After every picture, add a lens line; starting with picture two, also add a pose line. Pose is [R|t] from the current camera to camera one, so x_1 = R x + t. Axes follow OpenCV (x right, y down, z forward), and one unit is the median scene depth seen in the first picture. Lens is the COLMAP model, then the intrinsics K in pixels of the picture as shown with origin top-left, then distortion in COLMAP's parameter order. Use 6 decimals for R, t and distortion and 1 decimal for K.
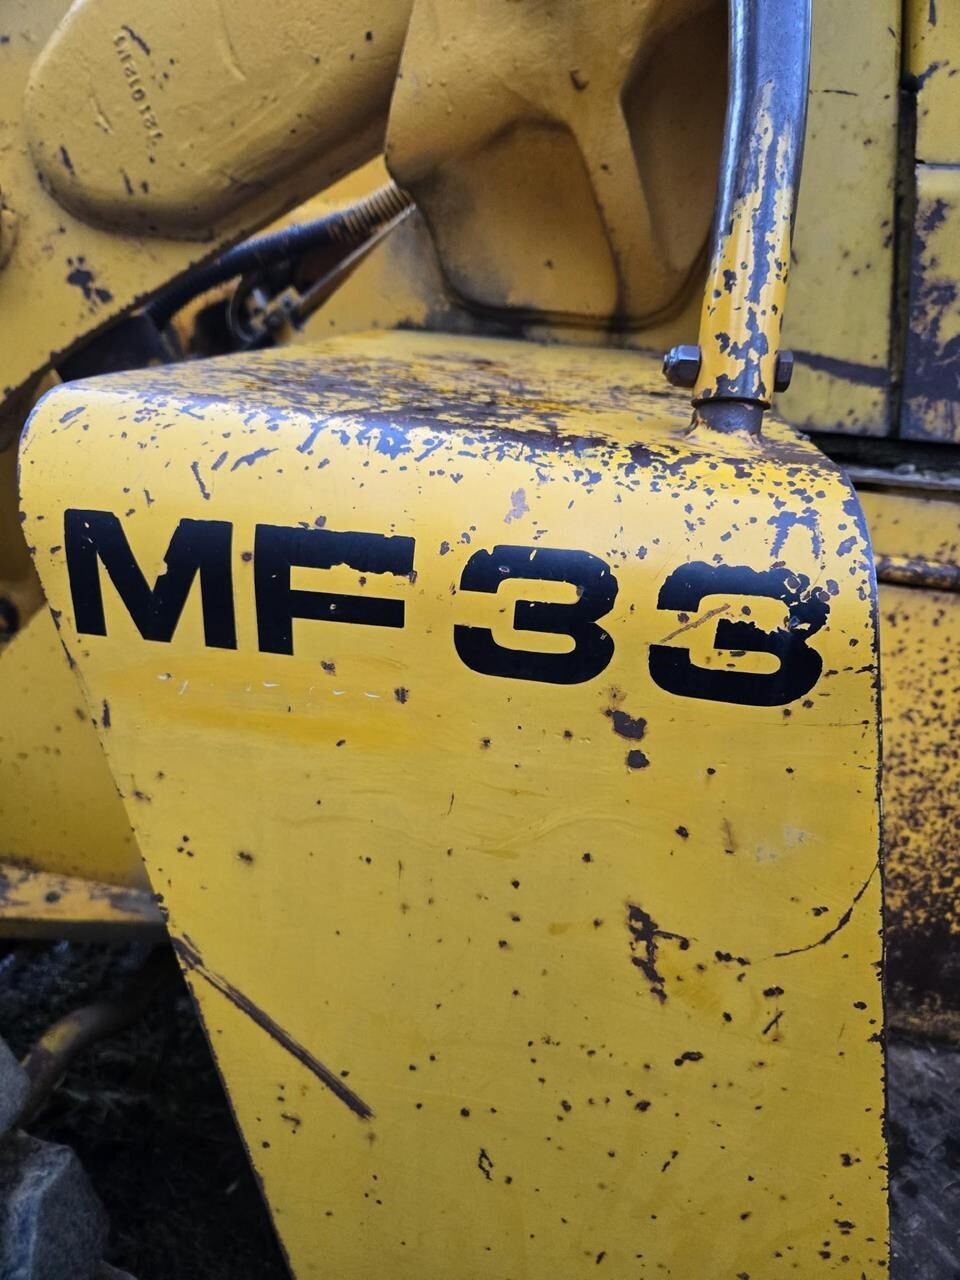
lens RADIAL K [[939.1, 0, 481.1], [0, 939.1, 638.0], [0, 0, 1]] dist [-0.002112, -0.002219]
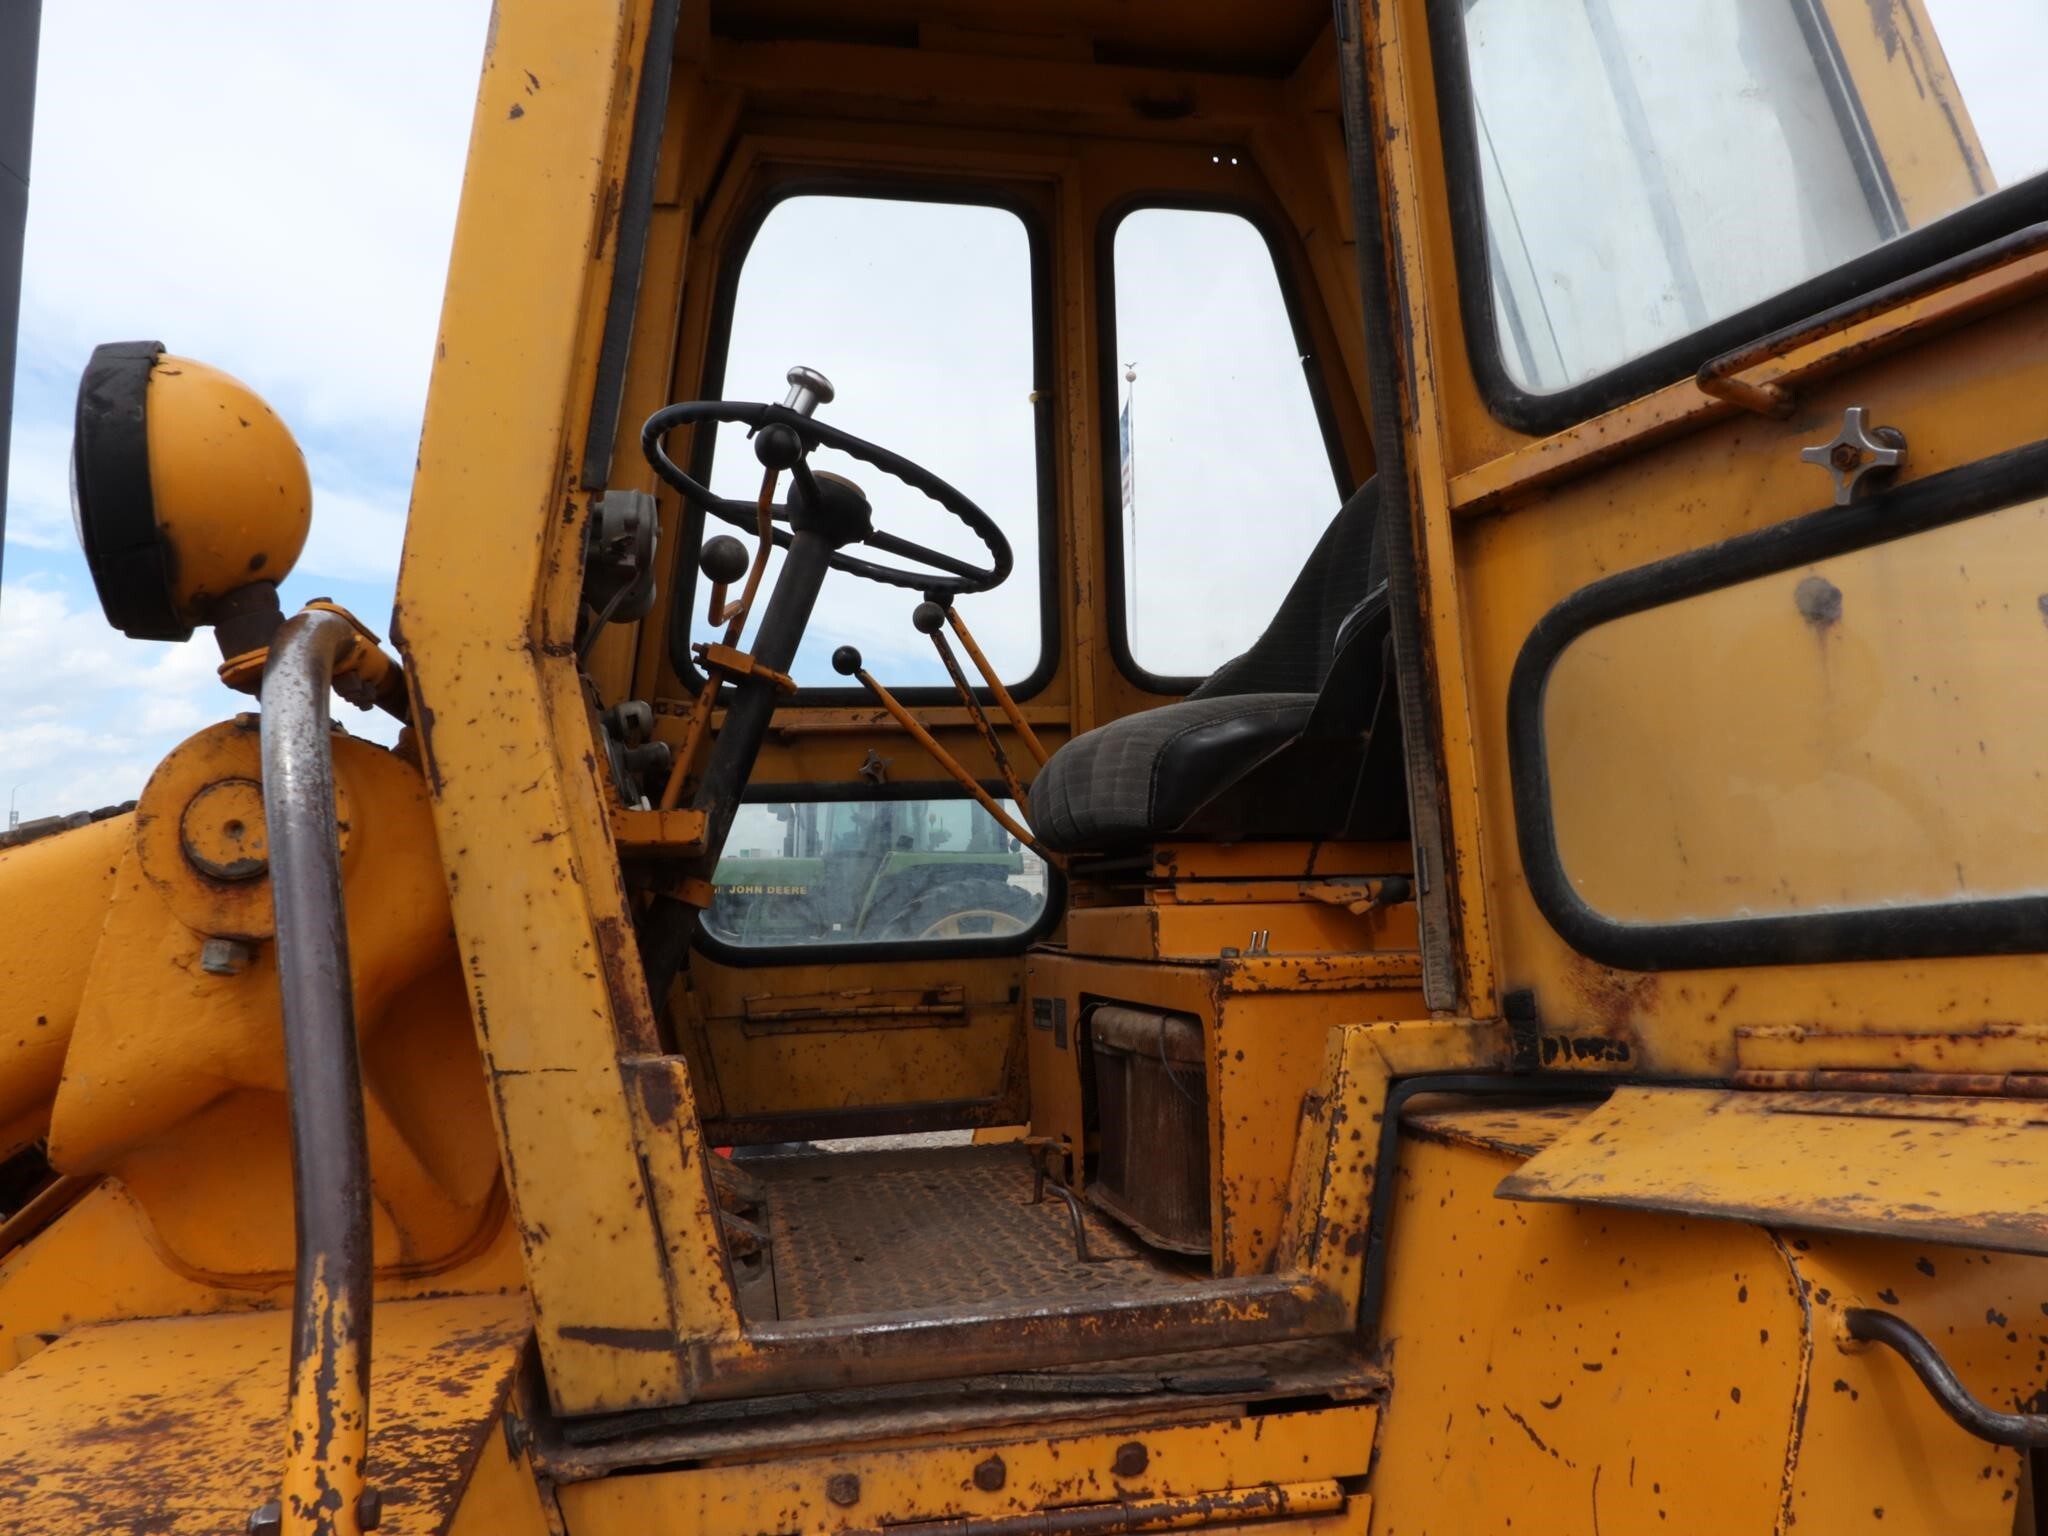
lens RADIAL K [[1502.5, 0, 1024.6], [0, 1502.5, 770.7], [0, 0, 1]] dist [-0.002112, -0.002219]
pose [[0.929641, -0.072706, 0.361223, 0.287538], [0.225087, 0.888219, -0.400504, -0.118306], [-0.291726, 0.453631, 0.842089, -0.604583]]
